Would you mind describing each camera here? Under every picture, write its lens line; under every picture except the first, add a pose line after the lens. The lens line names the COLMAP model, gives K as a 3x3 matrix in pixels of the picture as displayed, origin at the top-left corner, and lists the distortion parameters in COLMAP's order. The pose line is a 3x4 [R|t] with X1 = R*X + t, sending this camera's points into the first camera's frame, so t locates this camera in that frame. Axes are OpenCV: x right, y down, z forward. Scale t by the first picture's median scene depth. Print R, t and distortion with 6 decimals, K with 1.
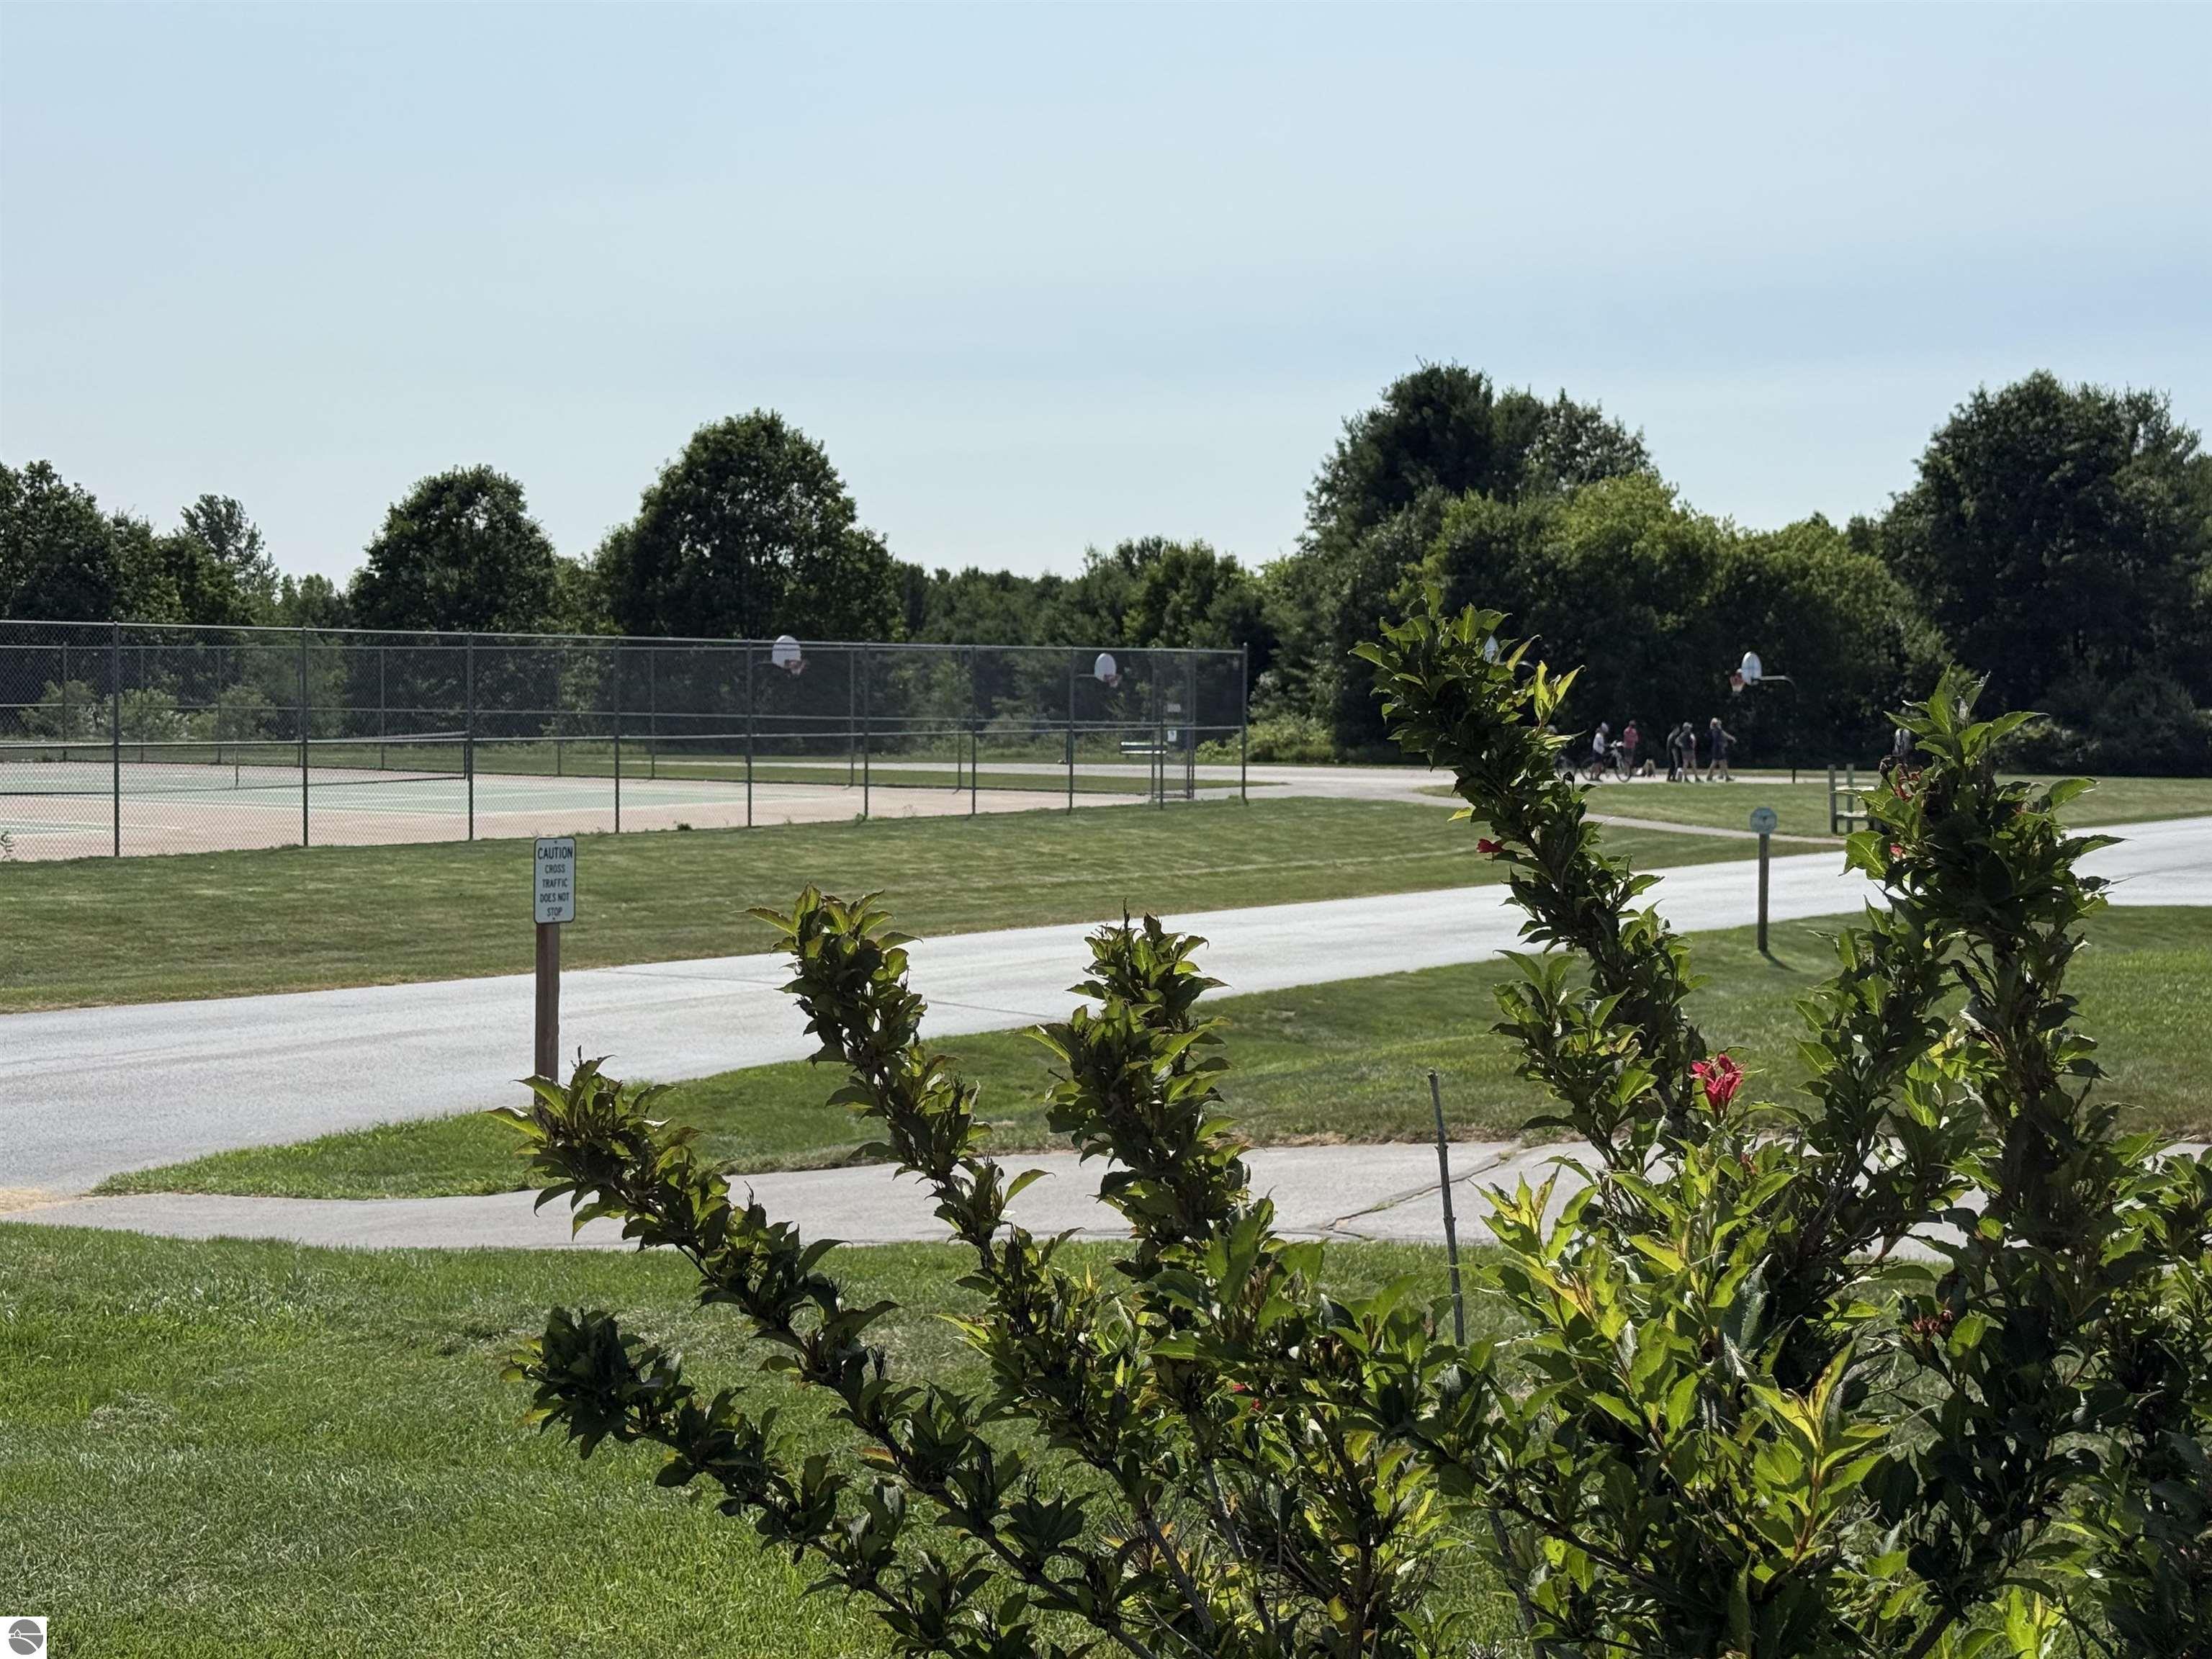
lens RADIAL K [[3026.9, 0, 1106.0], [0, 3026.9, 829.5], [0, 0, 1]] dist [0.021896, 0.044618]
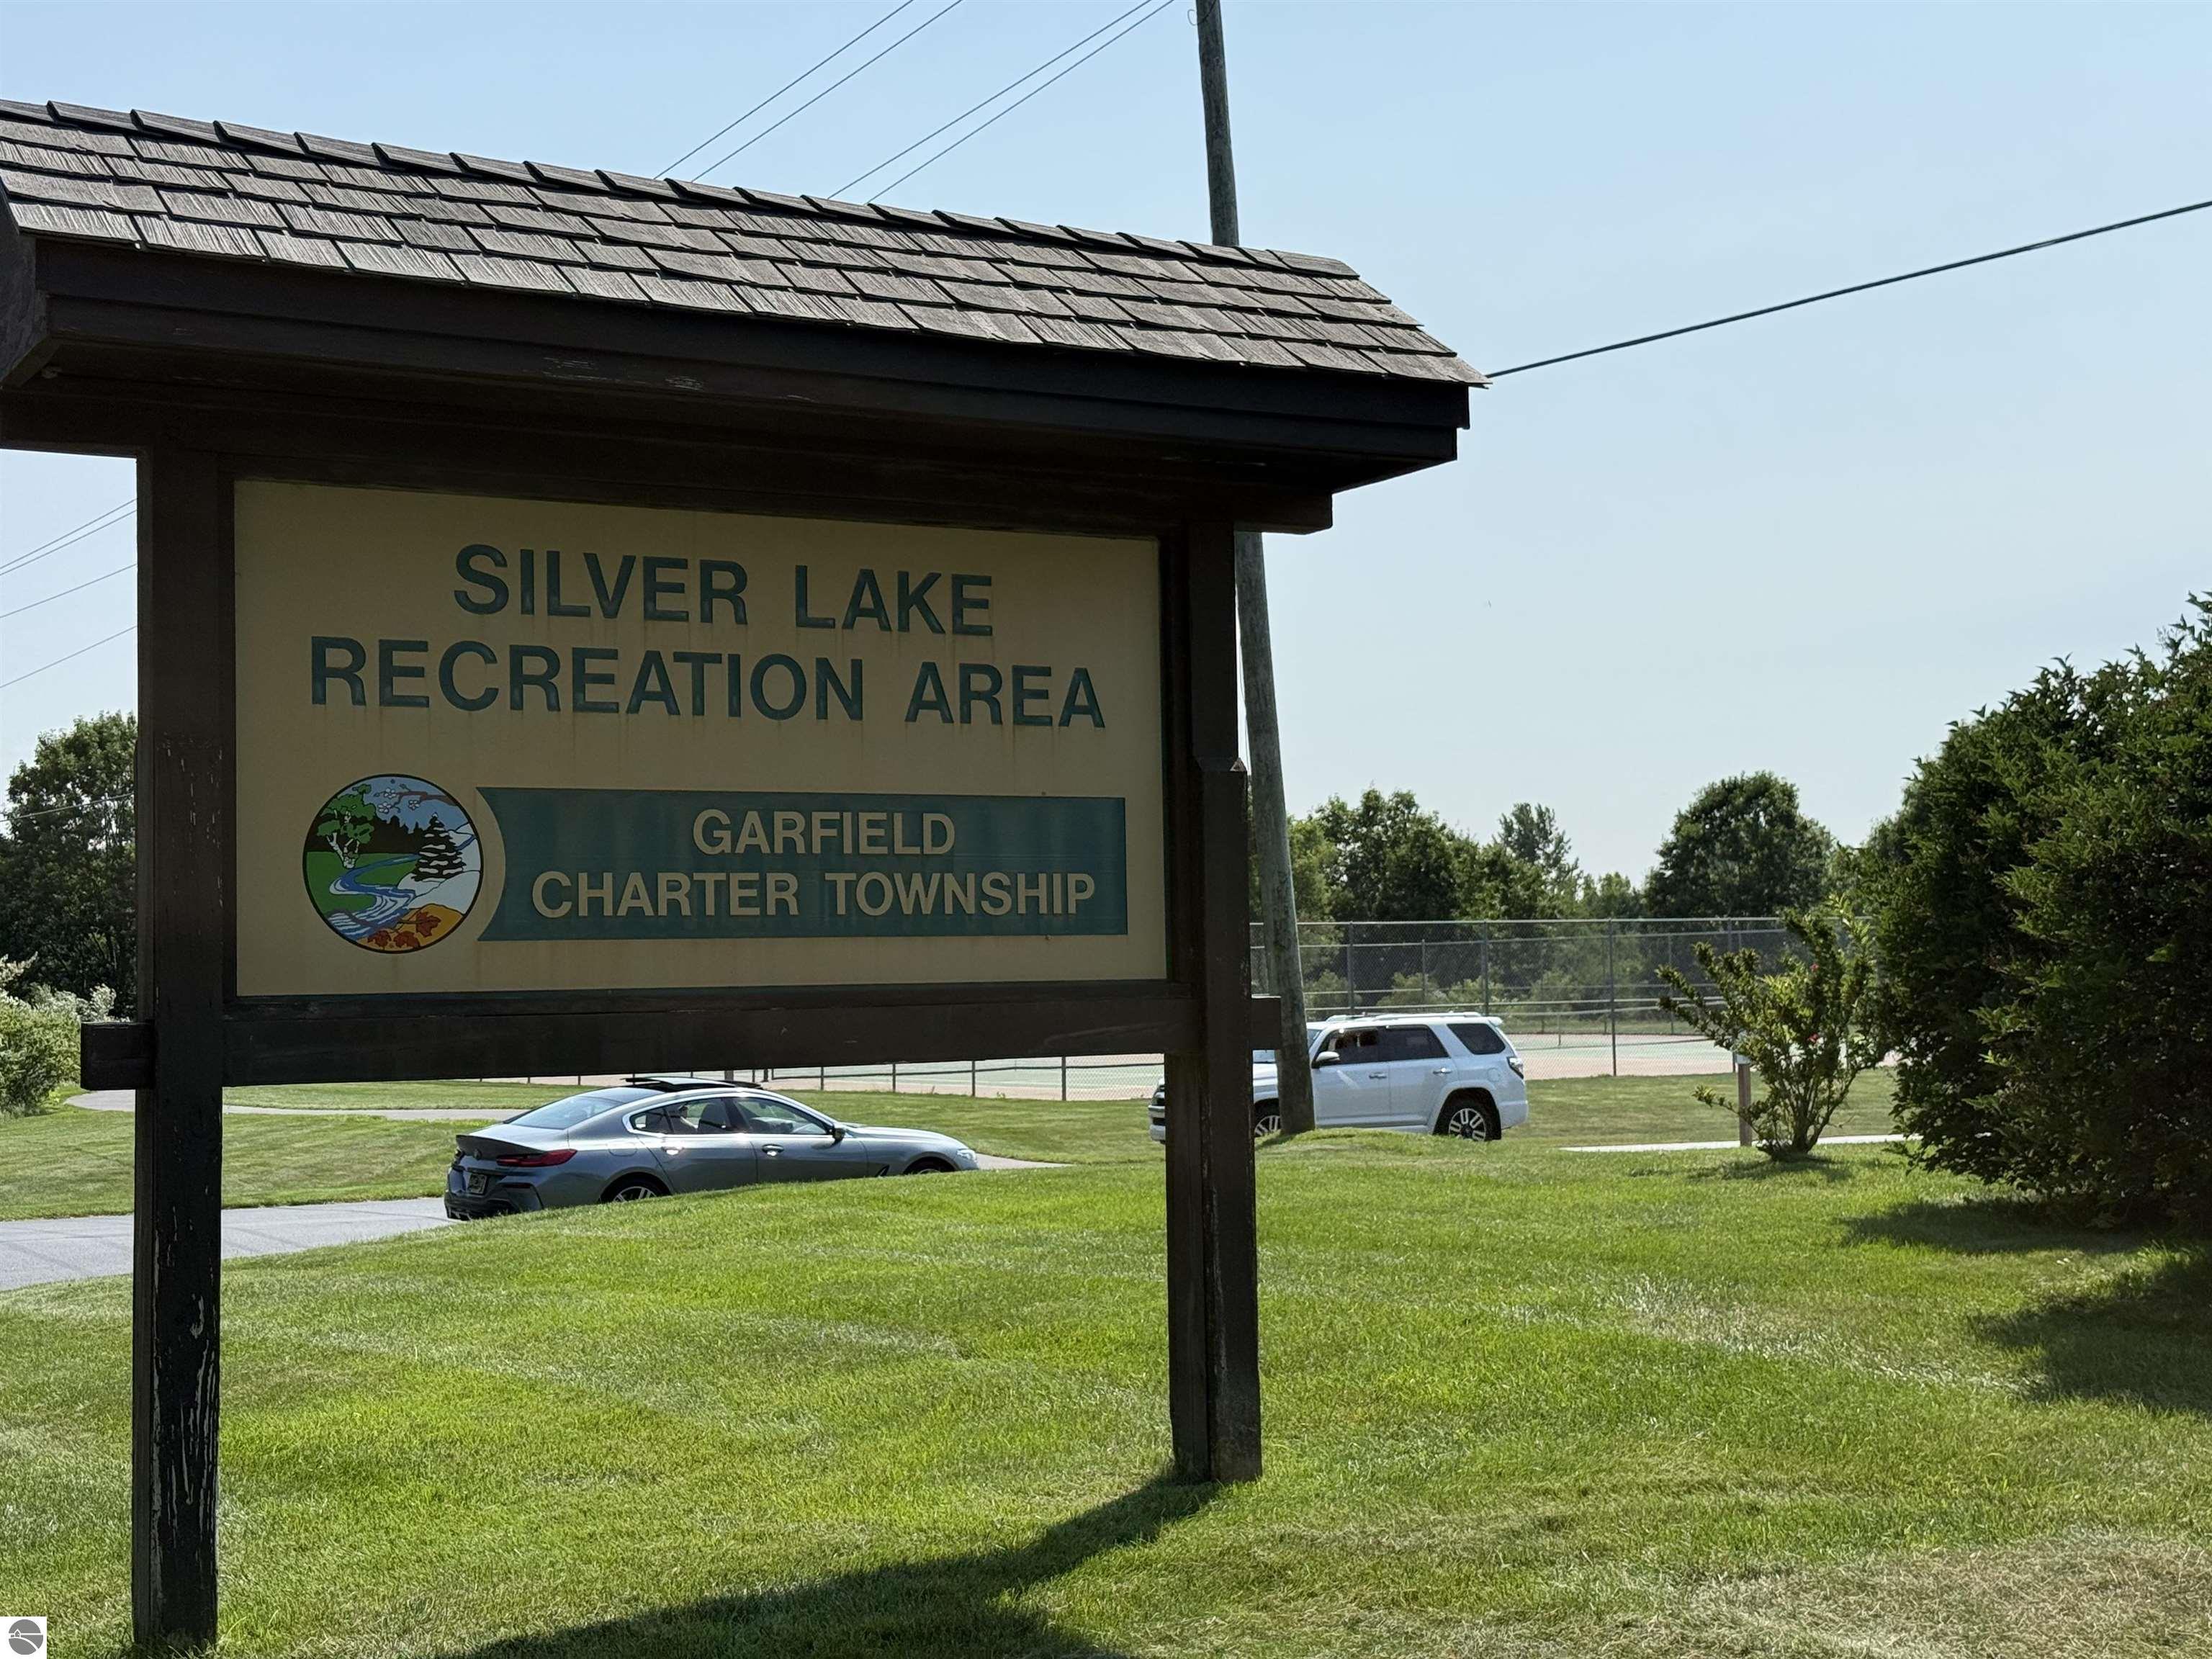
lens RADIAL K [[3026.9, 0, 1106.0], [0, 3026.9, 829.5], [0, 0, 1]] dist [0.021896, 0.044618]
pose [[0.912062, -0.049828, -0.407014, 0.030537], [0.010693, 0.995142, -0.097868, 0.008767], [0.409913, 0.084909, 0.908164, -0.119466]]
